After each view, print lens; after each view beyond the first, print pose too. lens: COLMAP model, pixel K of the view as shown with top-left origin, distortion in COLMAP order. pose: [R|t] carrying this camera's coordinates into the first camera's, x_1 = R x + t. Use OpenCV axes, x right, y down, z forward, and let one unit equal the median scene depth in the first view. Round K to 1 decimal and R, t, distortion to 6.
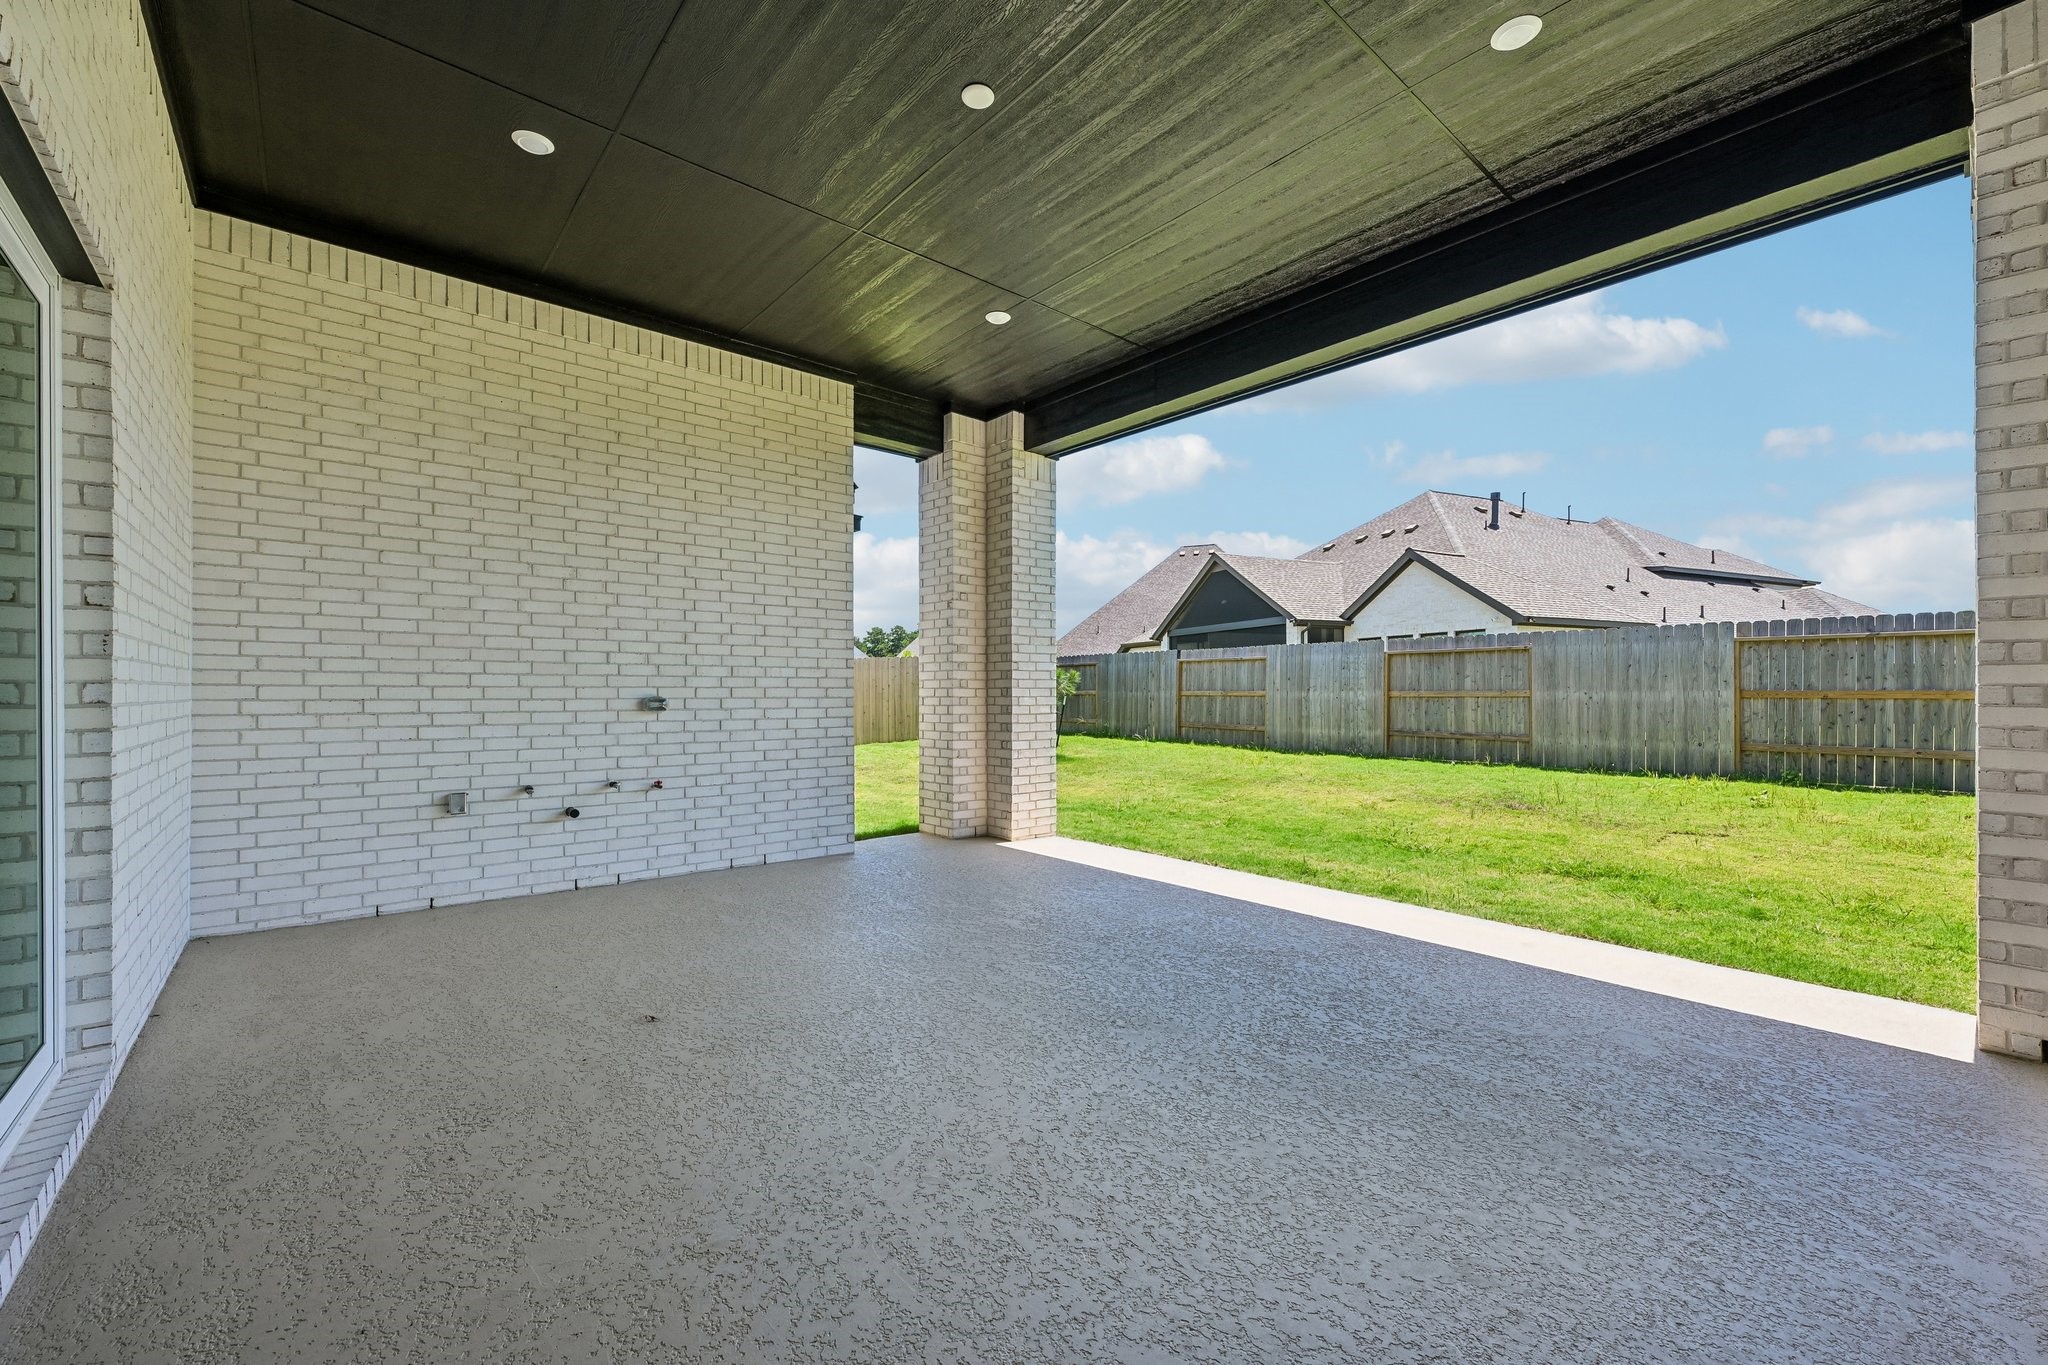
lens RADIAL K [[817.8, 0, 1033.8], [0, 817.8, 694.9], [0, 0, 1]] dist [-0.001185, -0.000134]
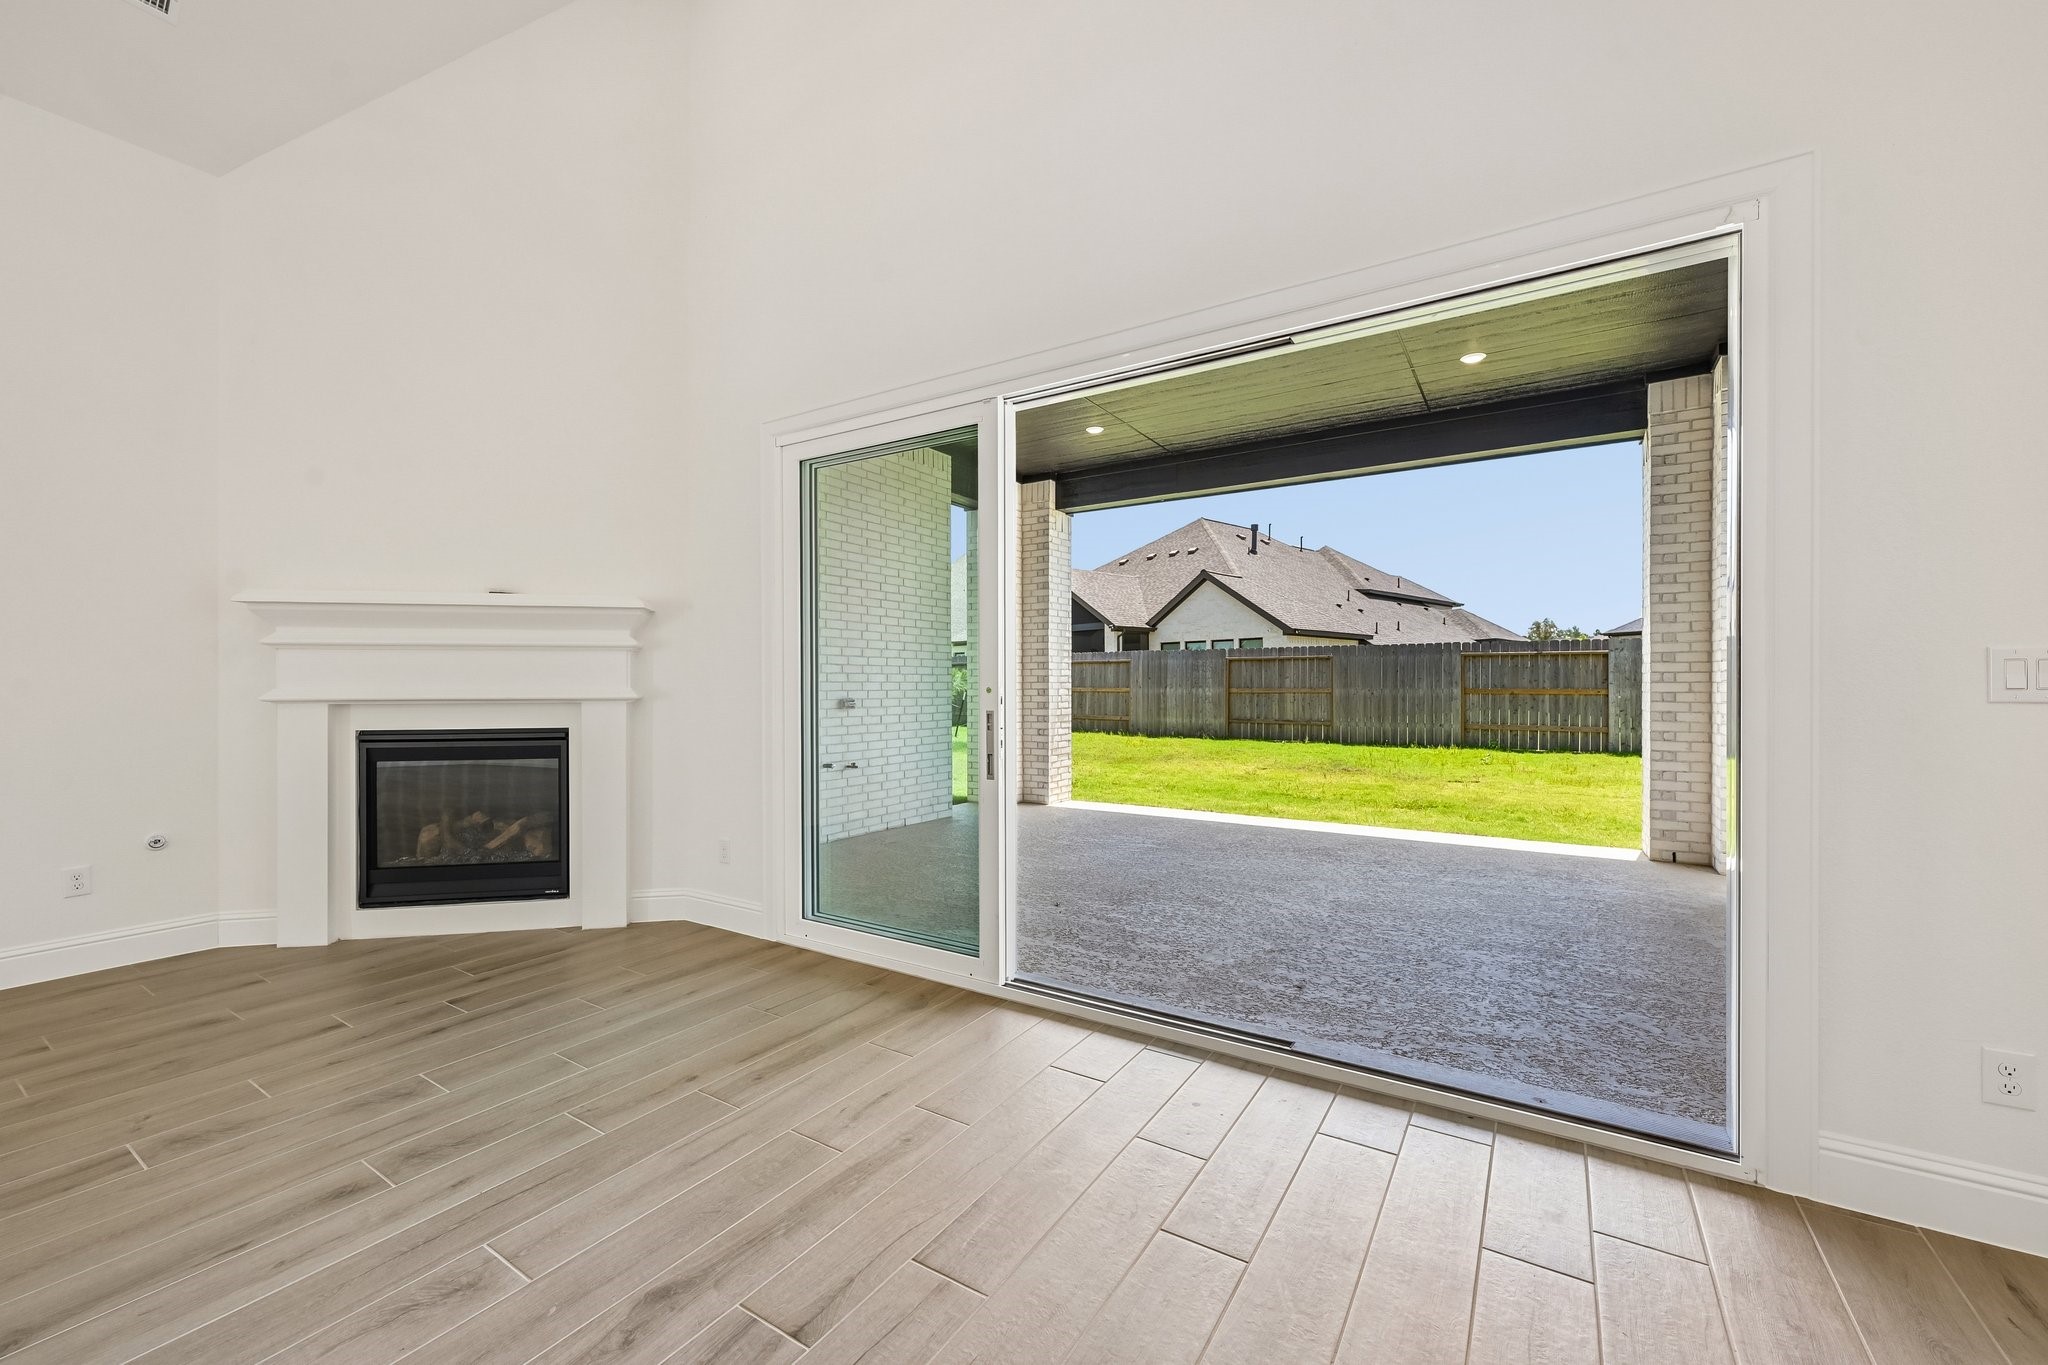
lens RADIAL K [[817.8, 0, 1021.6], [0, 817.8, 693.7], [0, 0, 1]] dist [-0.001185, -0.000134]
pose [[0.956618, -0.003937, 0.291318, -0.333034], [0.002036, 0.999975, 0.006829, -0.007526], [-0.291338, -0.005940, 0.956602, -0.183408]]
